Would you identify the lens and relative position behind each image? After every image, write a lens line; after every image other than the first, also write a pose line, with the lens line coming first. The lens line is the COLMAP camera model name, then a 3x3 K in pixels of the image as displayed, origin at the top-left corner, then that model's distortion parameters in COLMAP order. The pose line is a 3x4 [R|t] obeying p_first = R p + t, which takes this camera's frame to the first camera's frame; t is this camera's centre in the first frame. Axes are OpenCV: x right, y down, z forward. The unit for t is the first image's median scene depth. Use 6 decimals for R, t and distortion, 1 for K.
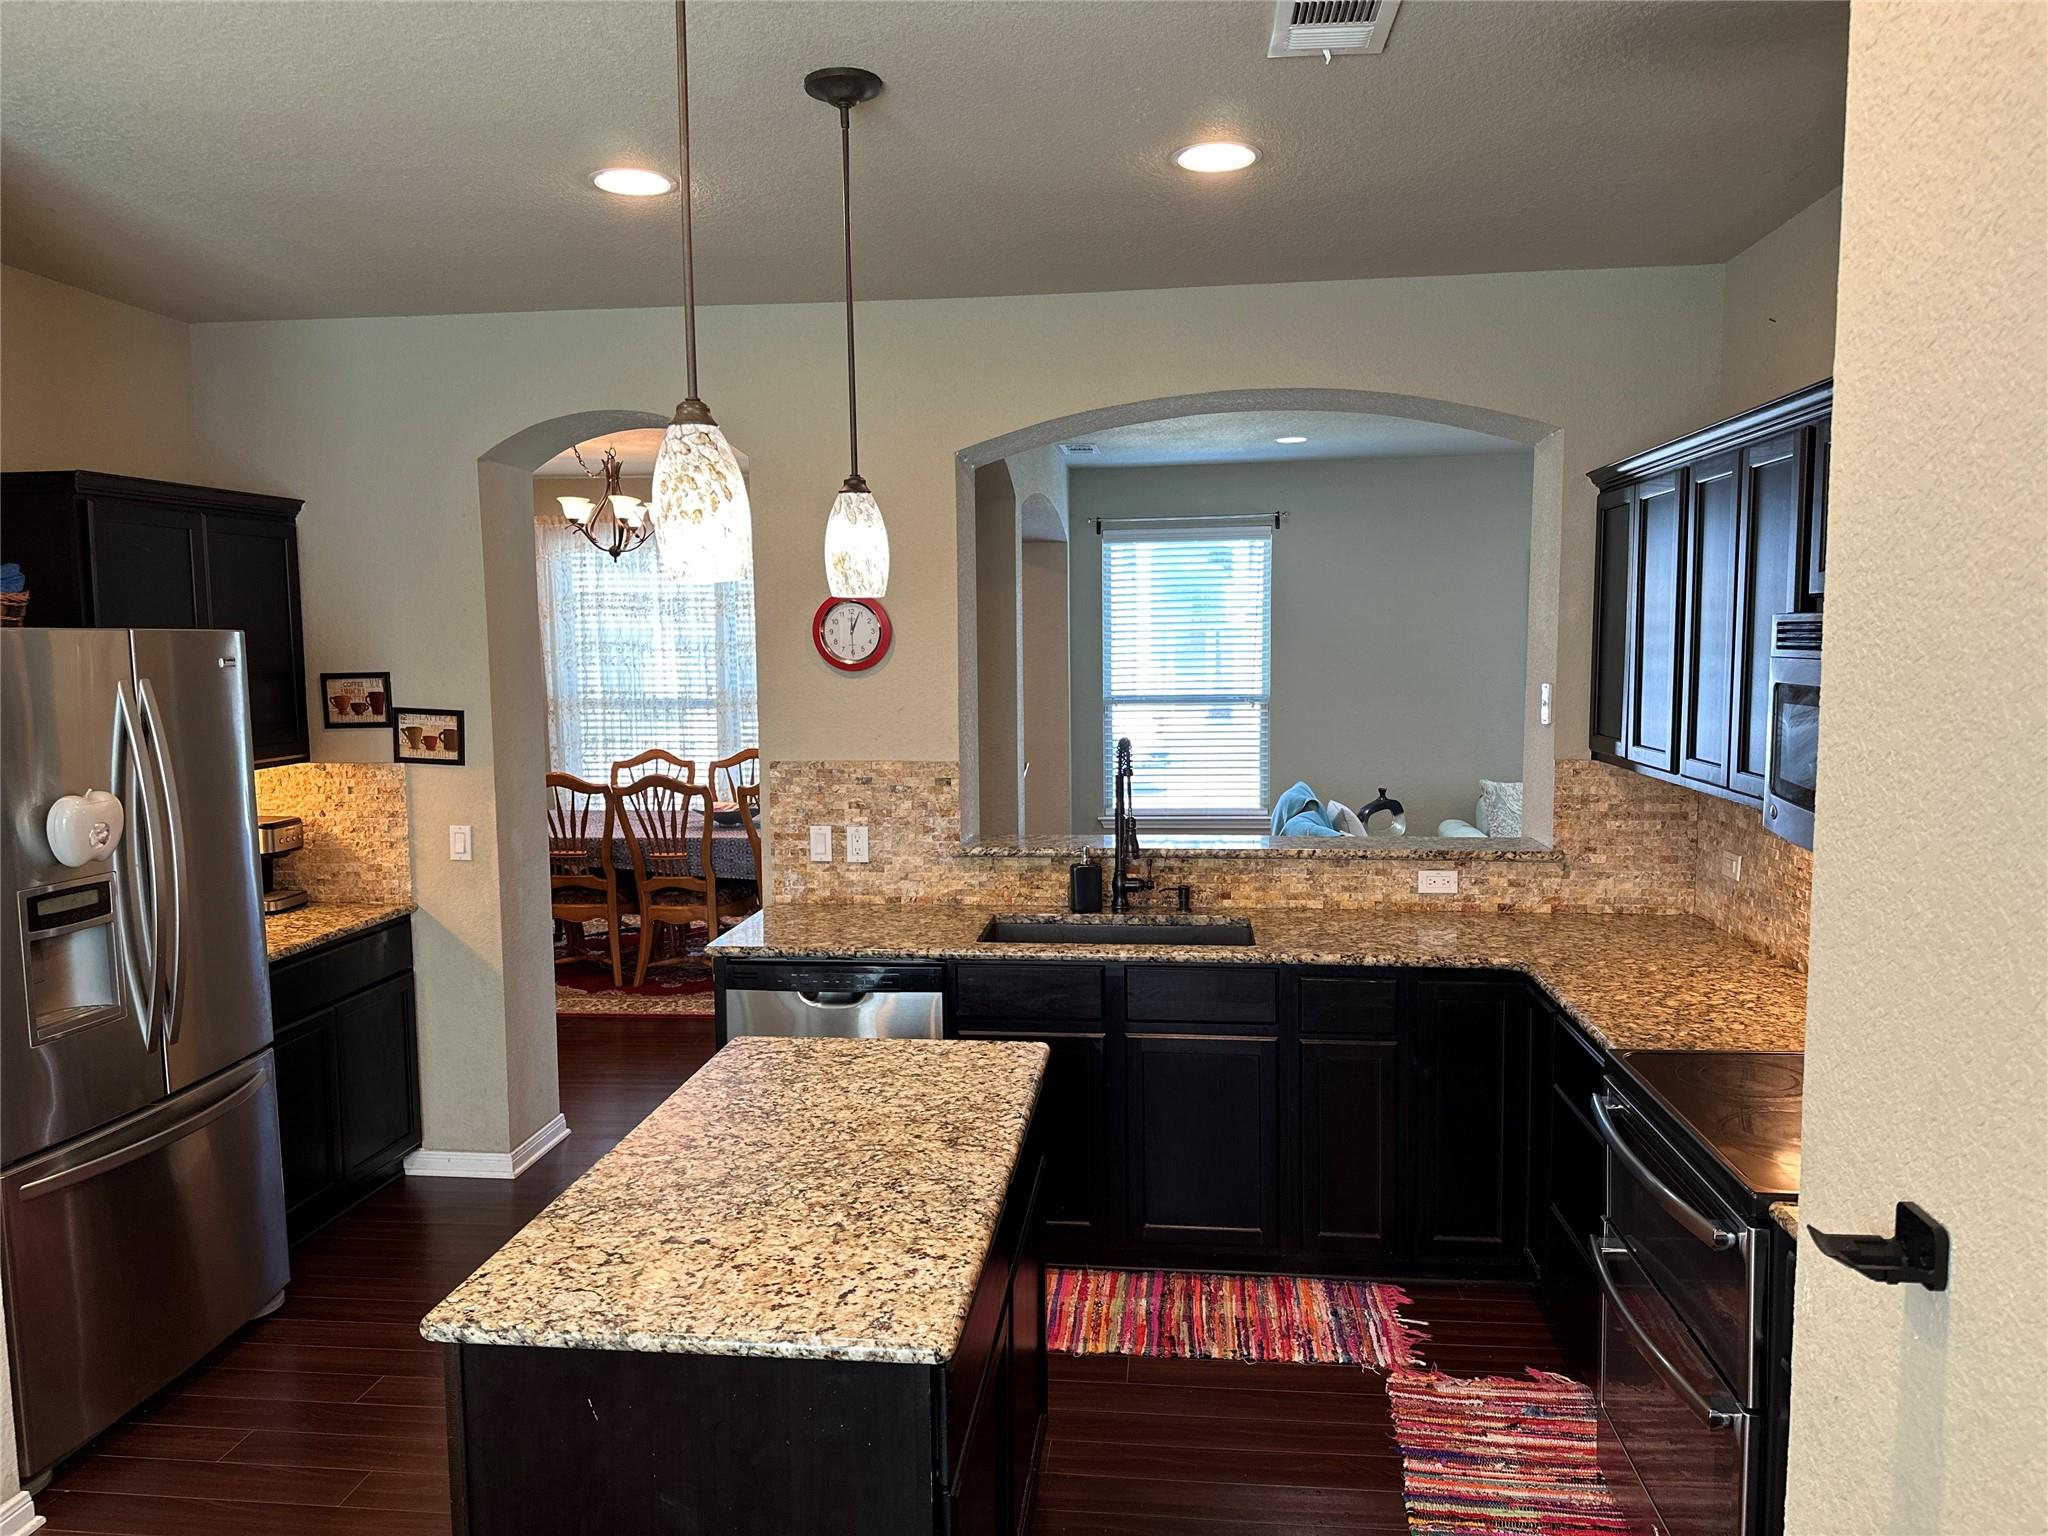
lens RADIAL K [[1428.4, 0, 1006.6], [0, 1428.4, 774.9], [0, 0, 1]] dist [0.181028, -0.328428]
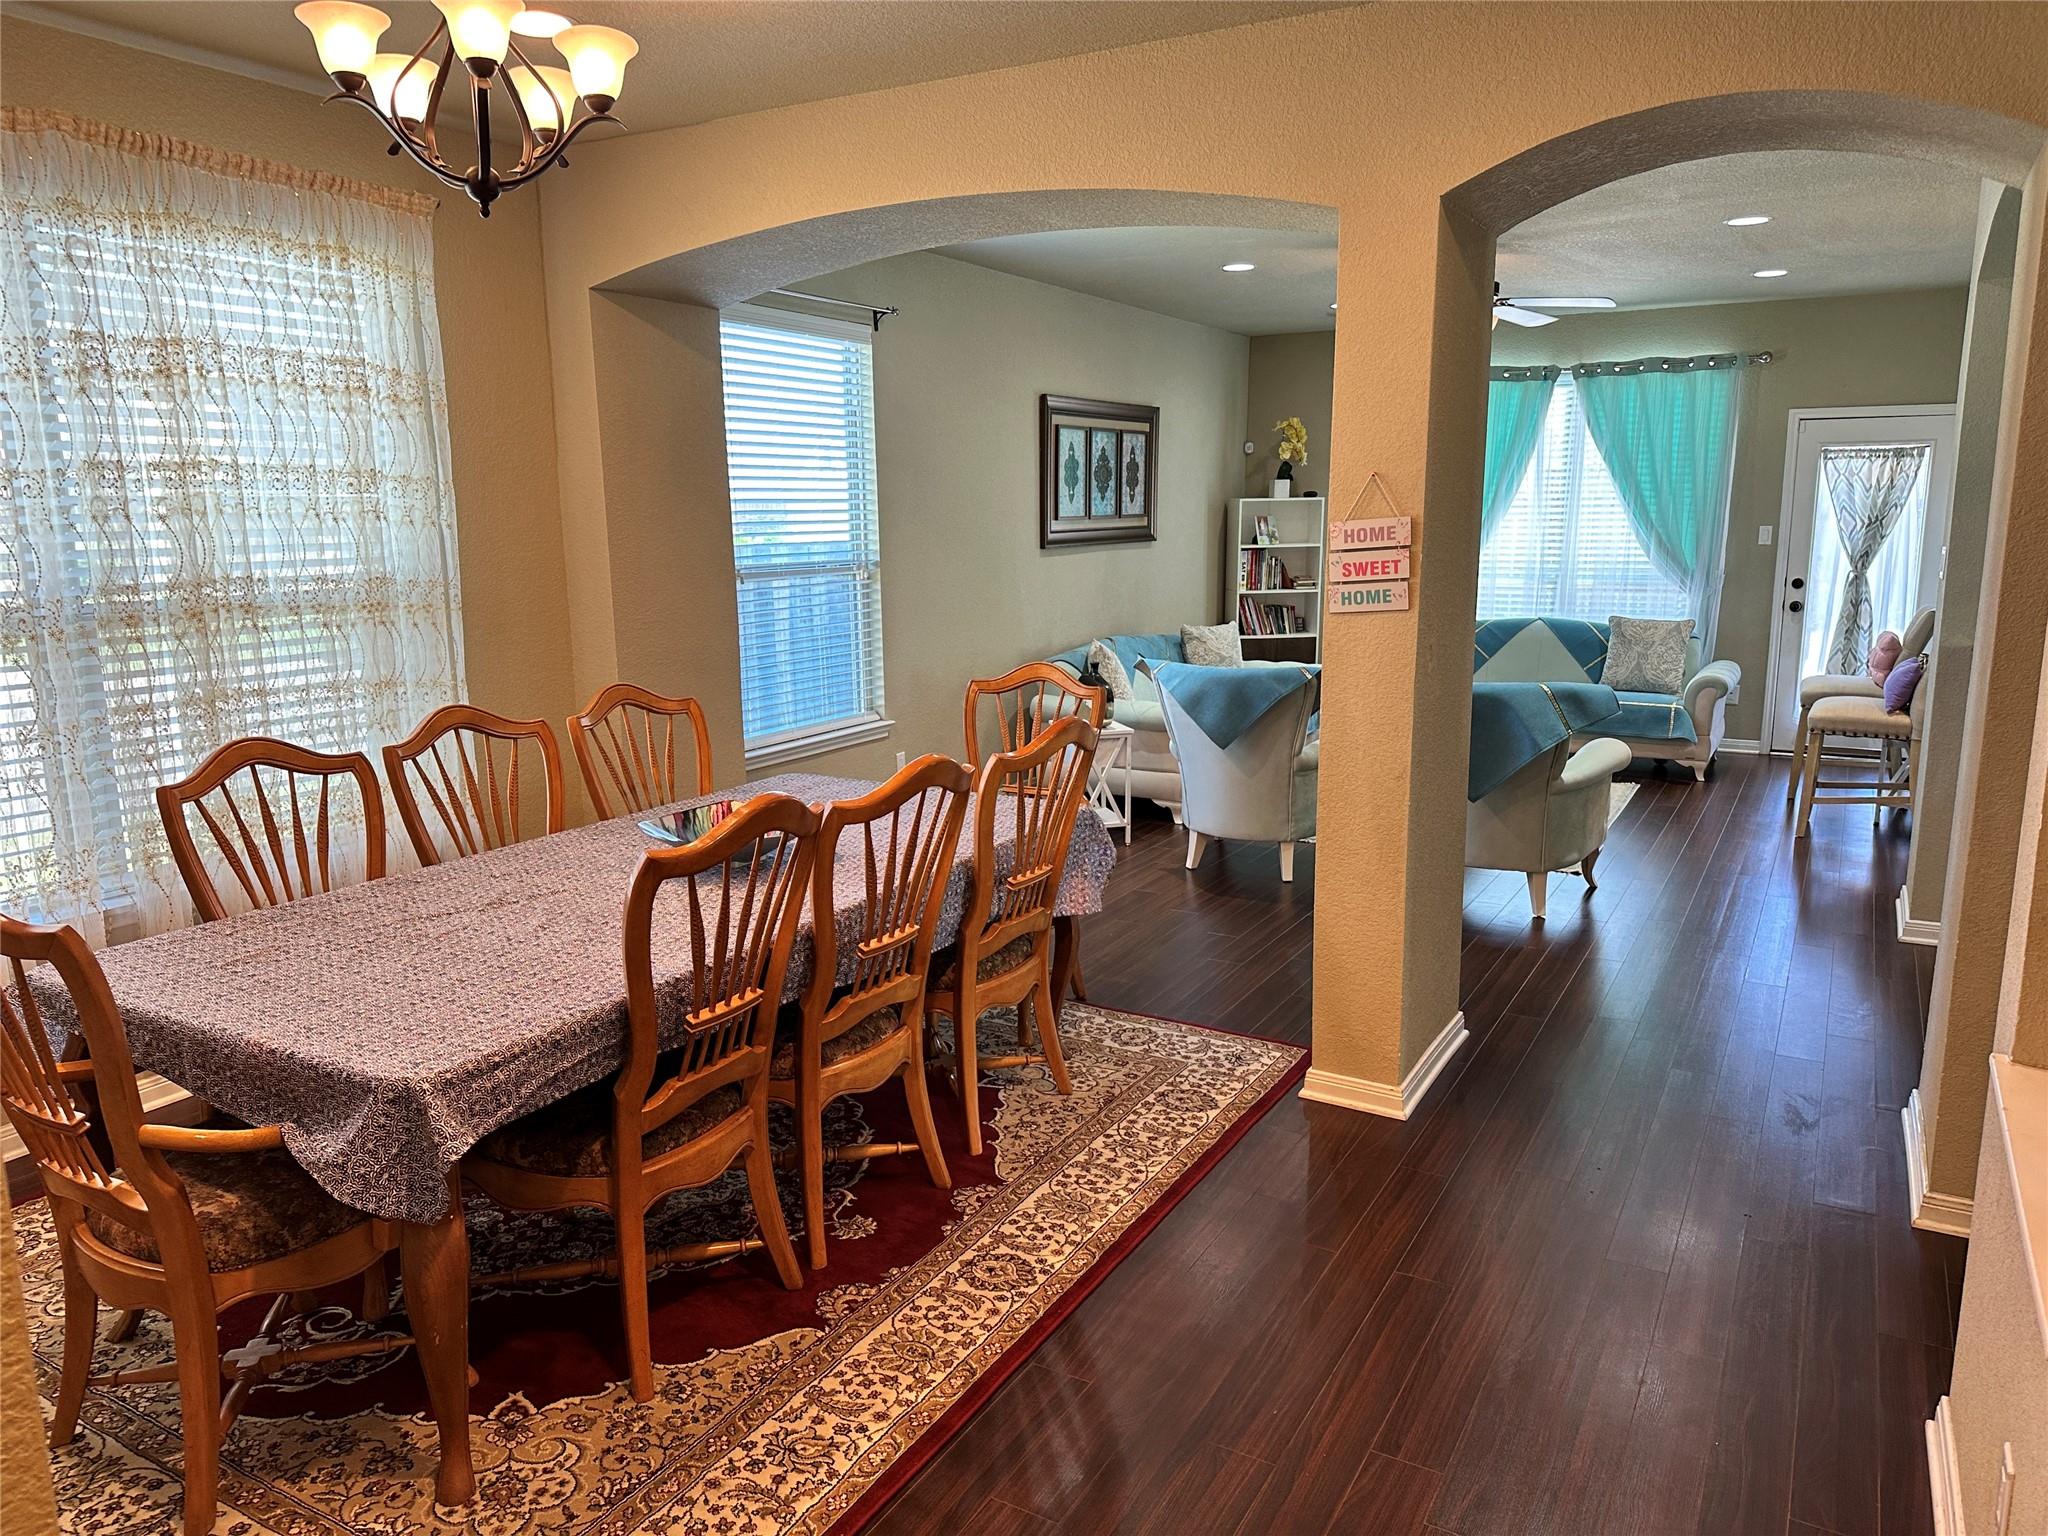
lens RADIAL K [[1425.6, 0, 1023.5], [0, 1425.6, 786.3], [0, 0, 1]] dist [0.106814, -0.163807]
pose [[0.385664, -0.166882, 0.907422, -0.970257], [0.092282, 0.985551, 0.142030, -0.075950], [-0.918013, 0.028963, 0.395492, 1.258871]]
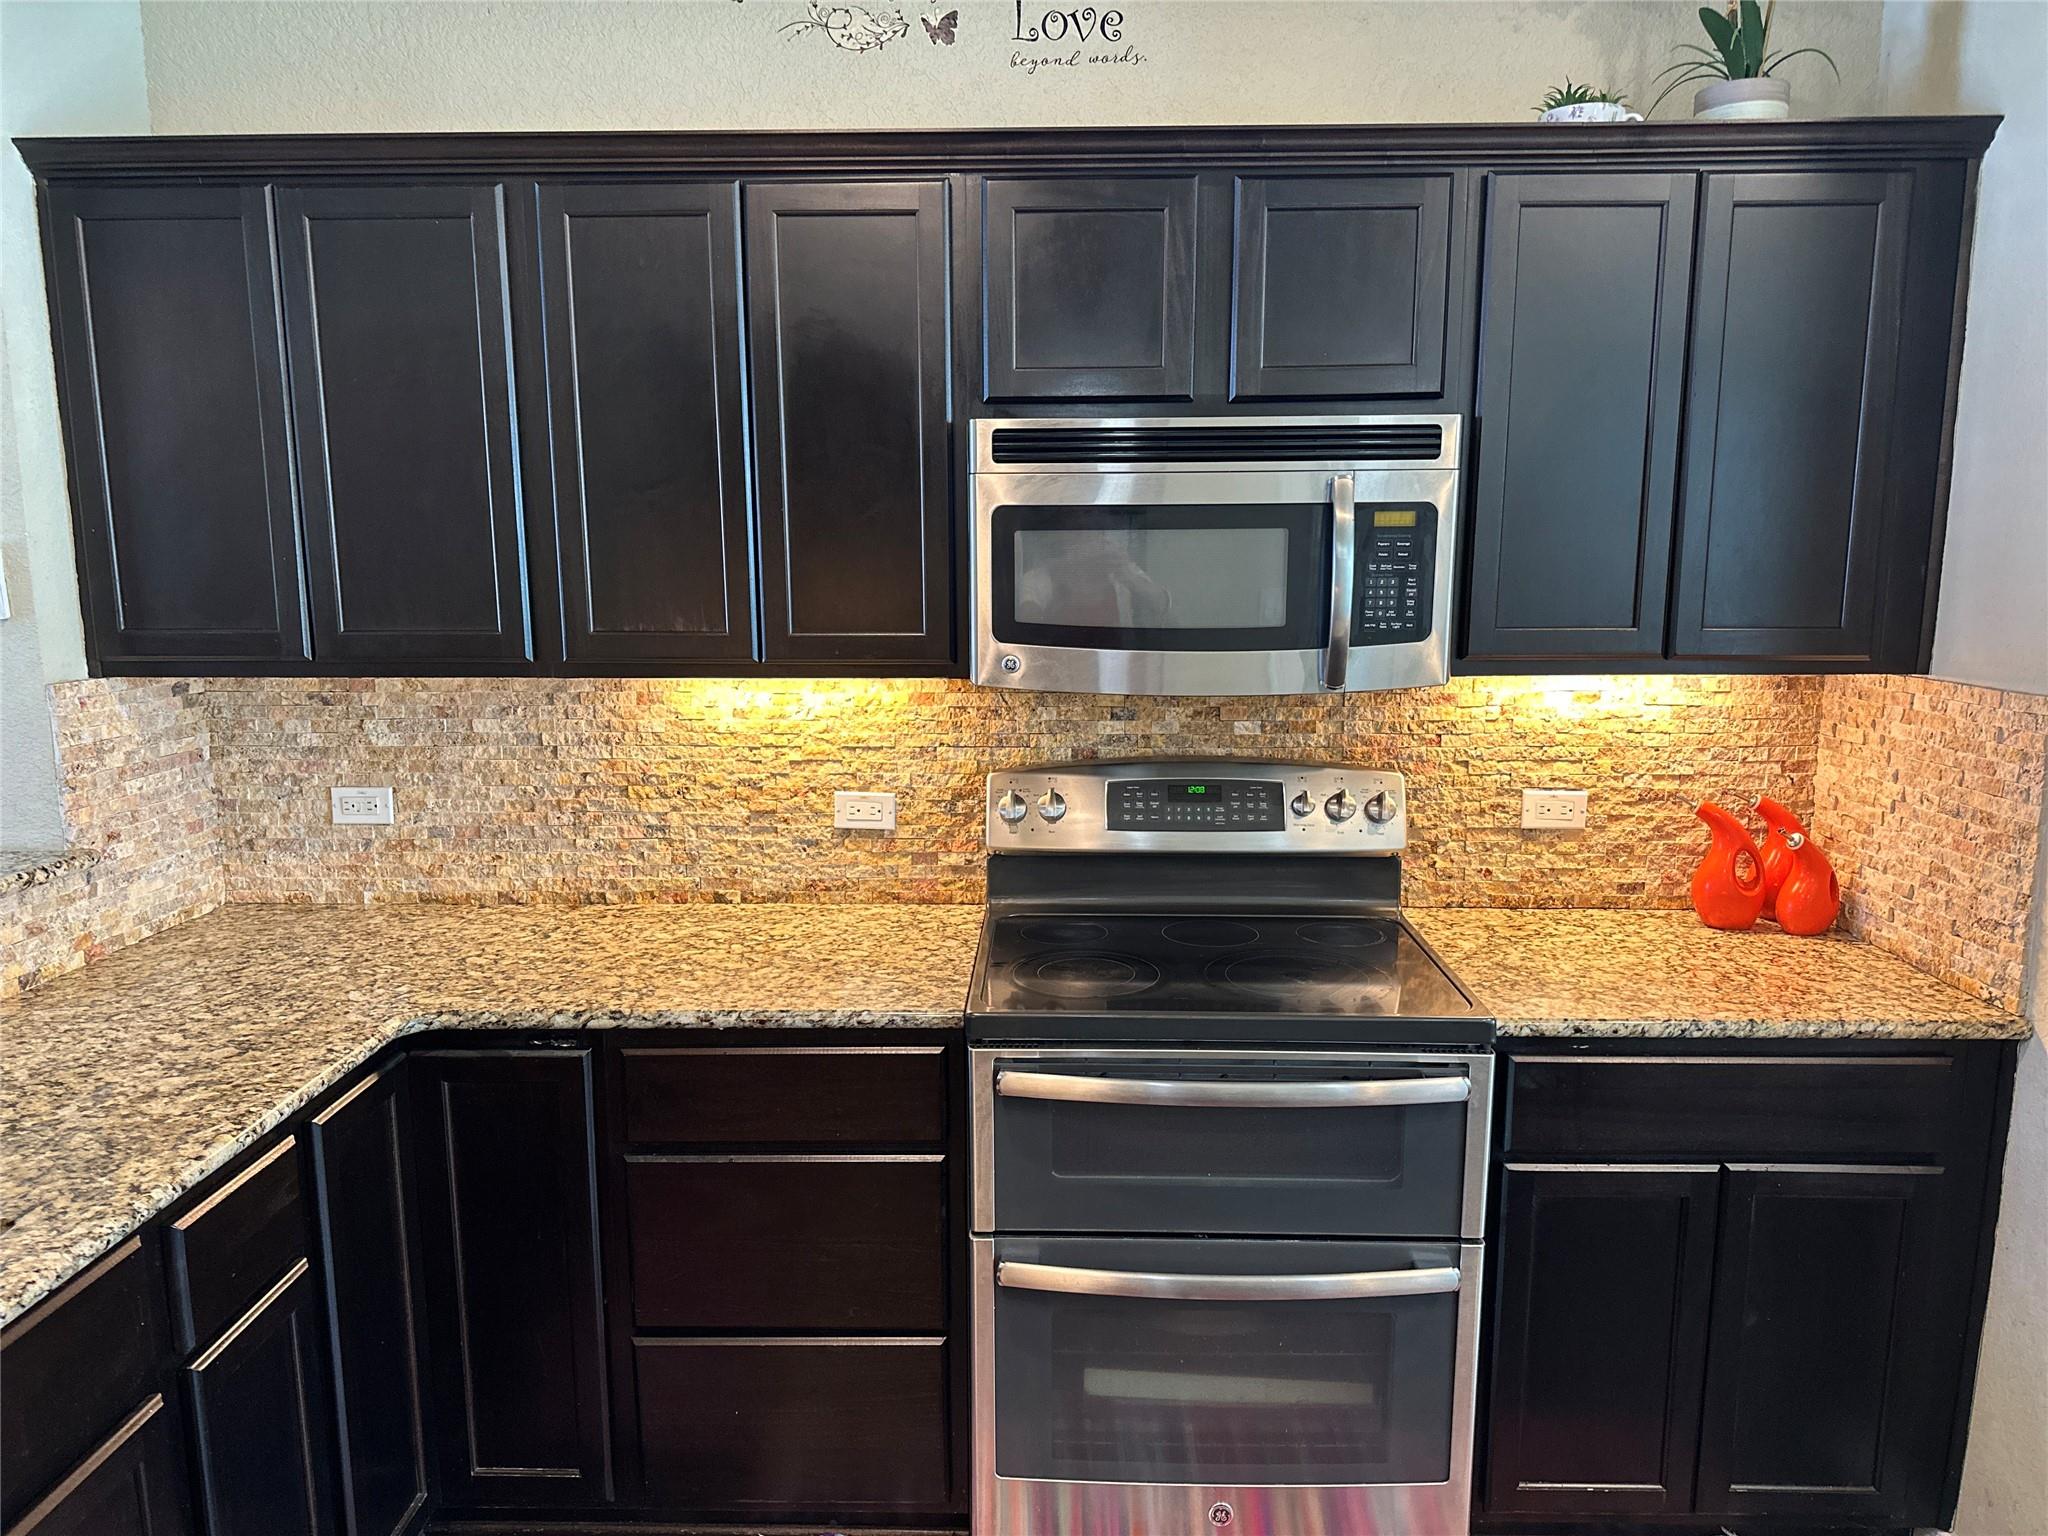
lens RADIAL K [[1425.6, 0, 1023.5], [0, 1425.6, 786.3], [0, 0, 1]] dist [0.106814, -0.163807]
pose [[-0.096341, -0.153106, 0.983502, -0.179065], [0.101140, 0.981478, 0.162698, -0.023055], [-0.990196, 0.115146, -0.079072, 0.670036]]
